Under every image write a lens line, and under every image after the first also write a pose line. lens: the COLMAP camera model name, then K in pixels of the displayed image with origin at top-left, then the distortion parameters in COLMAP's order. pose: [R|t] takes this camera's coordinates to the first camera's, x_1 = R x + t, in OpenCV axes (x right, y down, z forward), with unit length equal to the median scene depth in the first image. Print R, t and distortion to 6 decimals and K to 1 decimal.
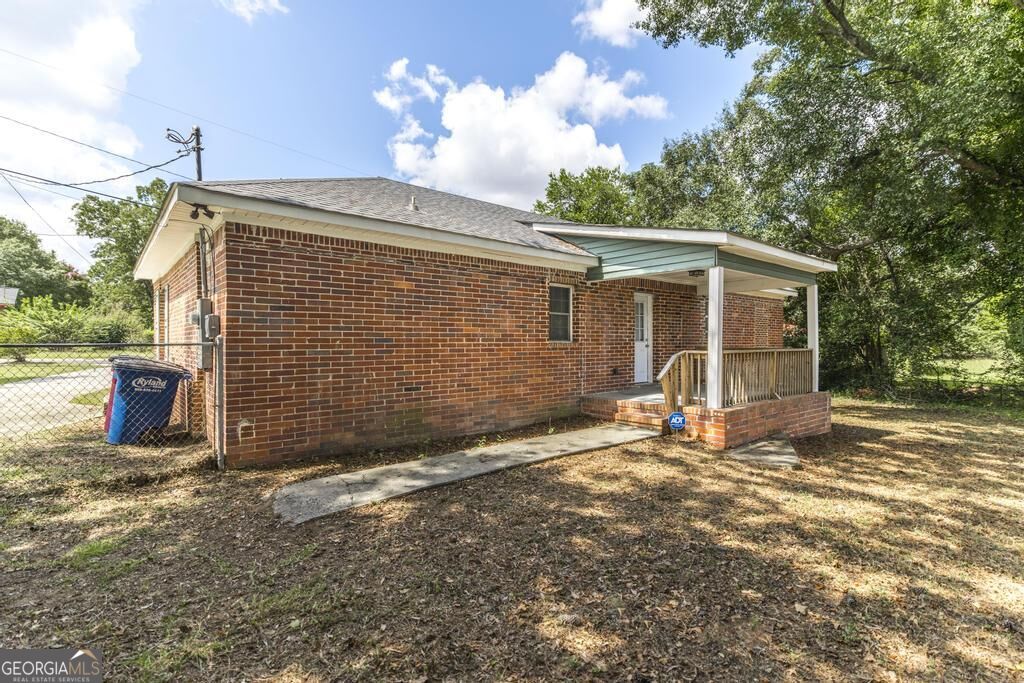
lens RADIAL K [[476.4, 0, 512.0], [0, 476.4, 341.5], [0, 0, 1]] dist [-0.029264, -0.000109]
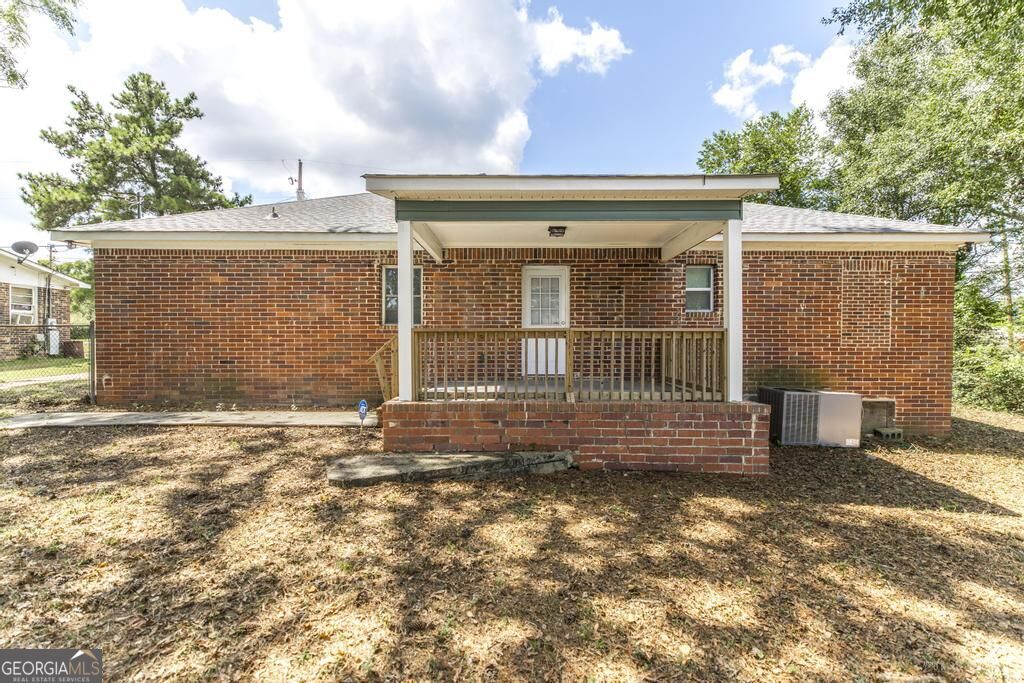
lens RADIAL K [[438.7, 0, 513.9], [0, 438.7, 345.3], [0, 0, 1]] dist [0.001317, 0.000133]
pose [[0.767561, 0.005518, -0.640952, 1.097551], [-0.000496, 0.999968, 0.008015, 0.045536], [0.640976, -0.005834, 0.767539, 0.590763]]
